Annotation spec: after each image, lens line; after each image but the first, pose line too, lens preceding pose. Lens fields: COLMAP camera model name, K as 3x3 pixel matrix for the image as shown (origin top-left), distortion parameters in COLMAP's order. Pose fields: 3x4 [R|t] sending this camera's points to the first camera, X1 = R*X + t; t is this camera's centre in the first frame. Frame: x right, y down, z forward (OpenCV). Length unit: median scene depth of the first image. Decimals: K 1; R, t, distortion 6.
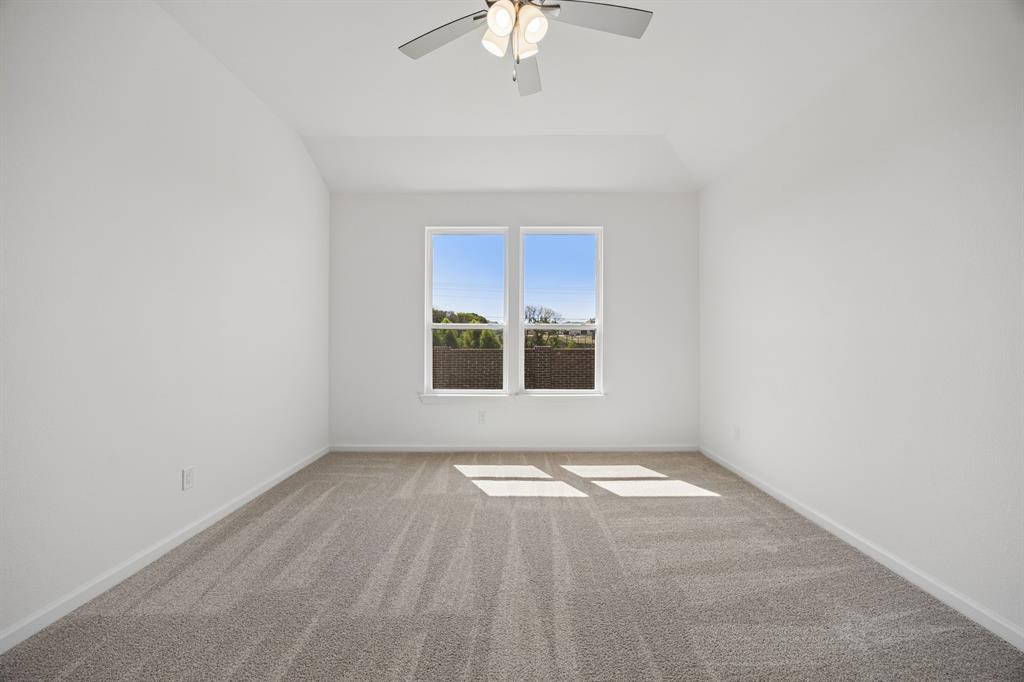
lens RADIAL K [[406.7, 0, 512.0], [0, 406.7, 341.0], [0, 0, 1]] dist [0.005324, -0.000055]
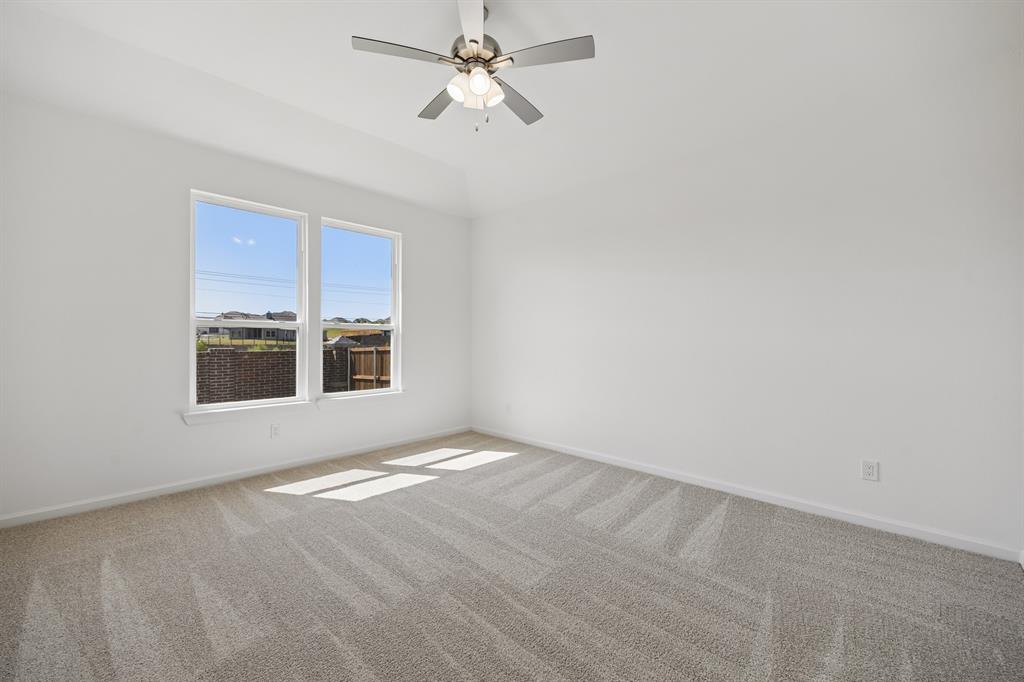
lens RADIAL K [[433.9, 0, 533.1], [0, 433.9, 343.7], [0, 0, 1]] dist [0.011879, -0.000261]
pose [[0.657483, -0.007140, 0.753436, -0.494257], [0.002637, 0.999971, 0.007176, 0.000136], [-0.753465, -0.002731, 0.657482, -0.002148]]
